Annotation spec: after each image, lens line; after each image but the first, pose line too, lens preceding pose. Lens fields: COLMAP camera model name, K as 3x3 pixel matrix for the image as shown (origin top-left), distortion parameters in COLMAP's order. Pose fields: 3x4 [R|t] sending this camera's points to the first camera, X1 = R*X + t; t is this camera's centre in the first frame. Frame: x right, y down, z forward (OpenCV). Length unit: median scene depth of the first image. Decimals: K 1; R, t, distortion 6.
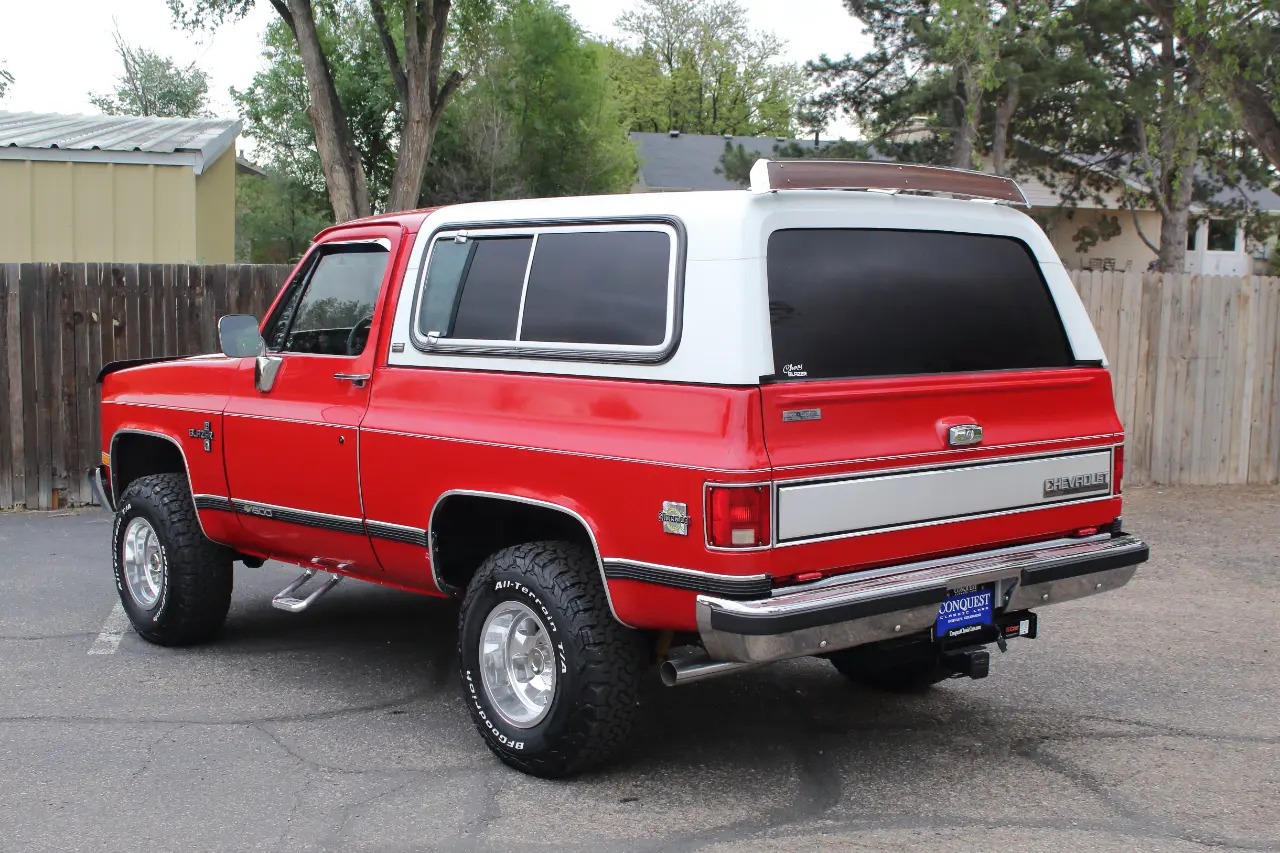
lens RADIAL K [[1681.4, 0, 668.9], [0, 1681.4, 438.4], [0, 0, 1]] dist [-0.051877, -0.001770]
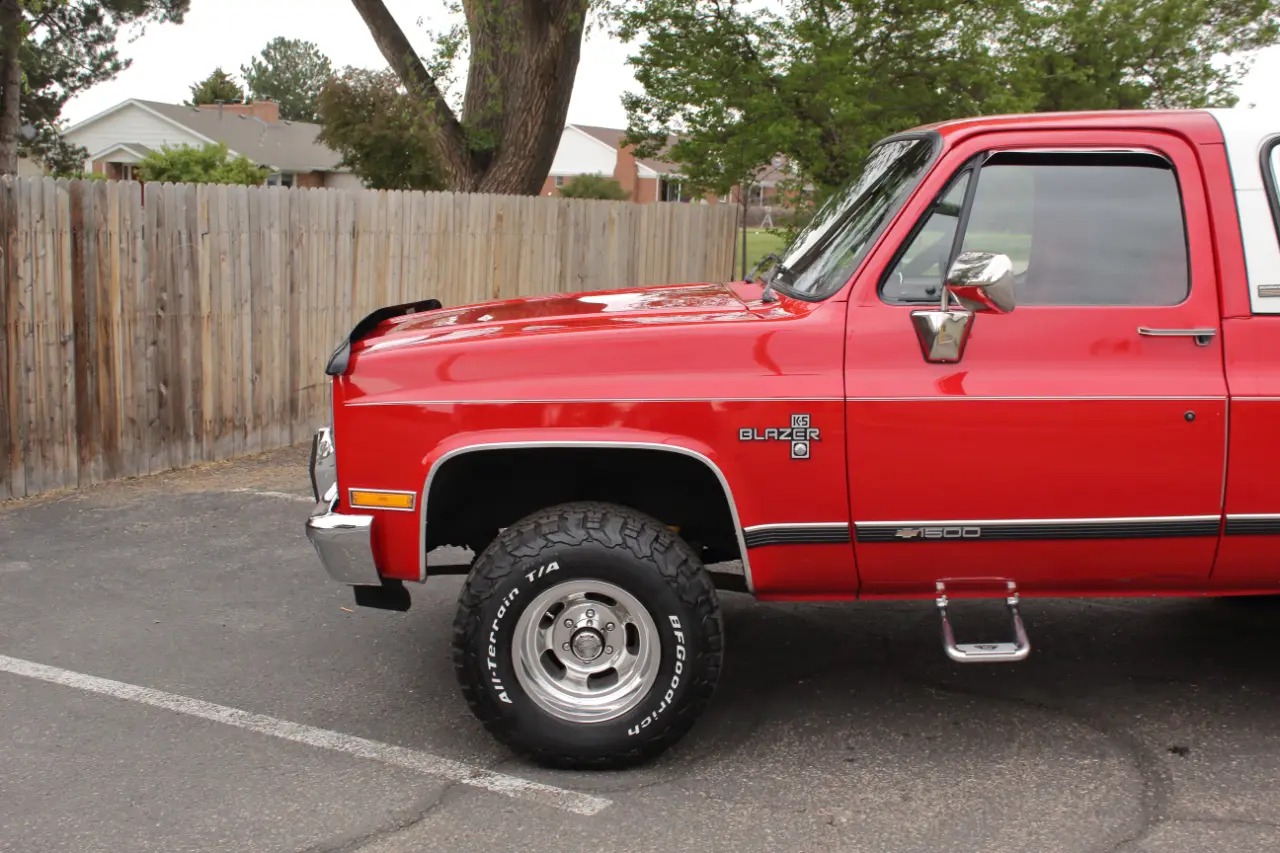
lens RADIAL K [[1468.9, 0, 640.0], [0, 1468.9, 426.5], [0, 0, 1]] dist [-0.073874, 0.011222]
pose [[0.675413, -0.106841, 0.729659, -0.874449], [0.067037, 0.994248, 0.083531, -0.068029], [-0.734386, -0.007503, 0.678690, 0.770554]]
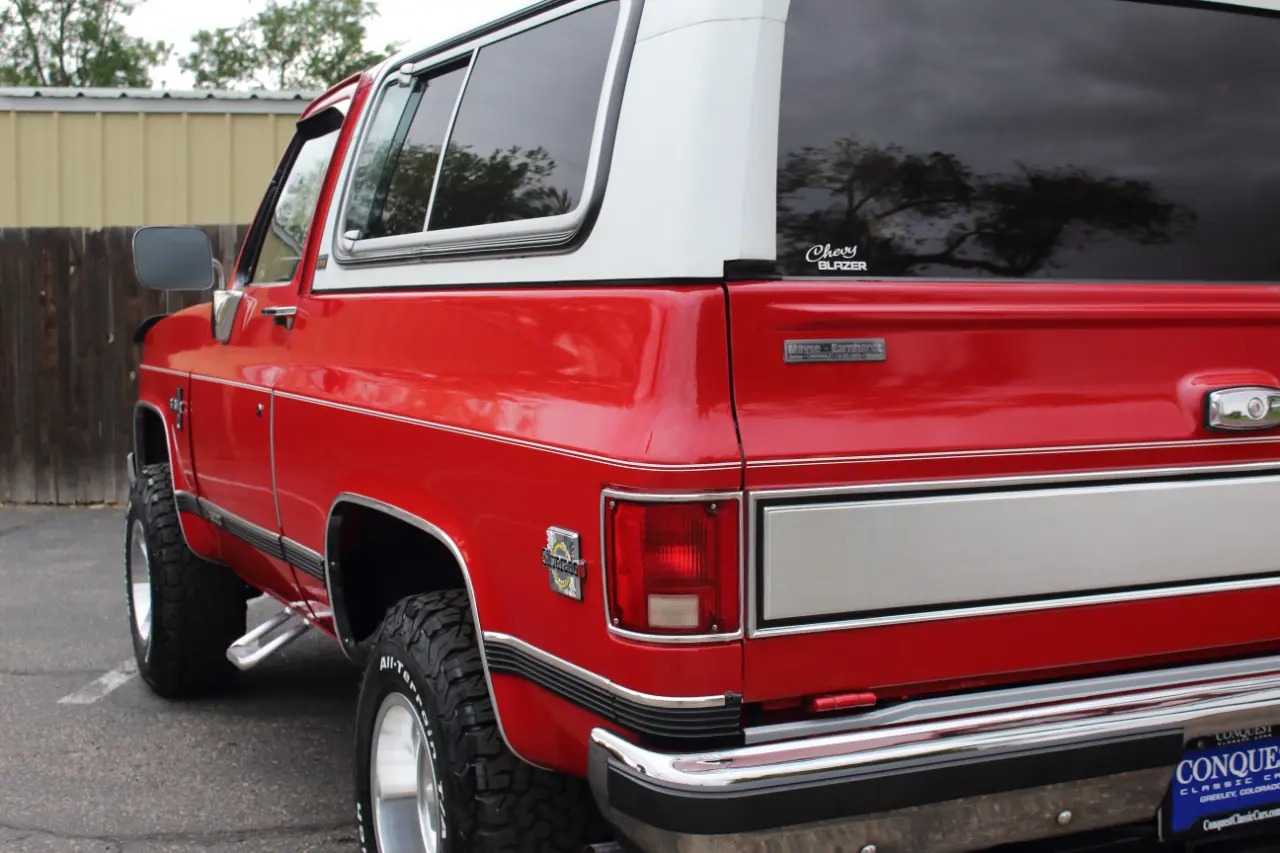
lens RADIAL K [[1669.9, 0, 640.0], [0, 1669.9, 426.5], [0, 0, 1]] dist [-0.060703, 0.093493]
pose [[0.958740, 0.019446, -0.283617, 0.130200], [-0.023422, 0.999669, -0.010636, 0.010826], [0.283316, 0.016840, 0.958879, 0.450432]]
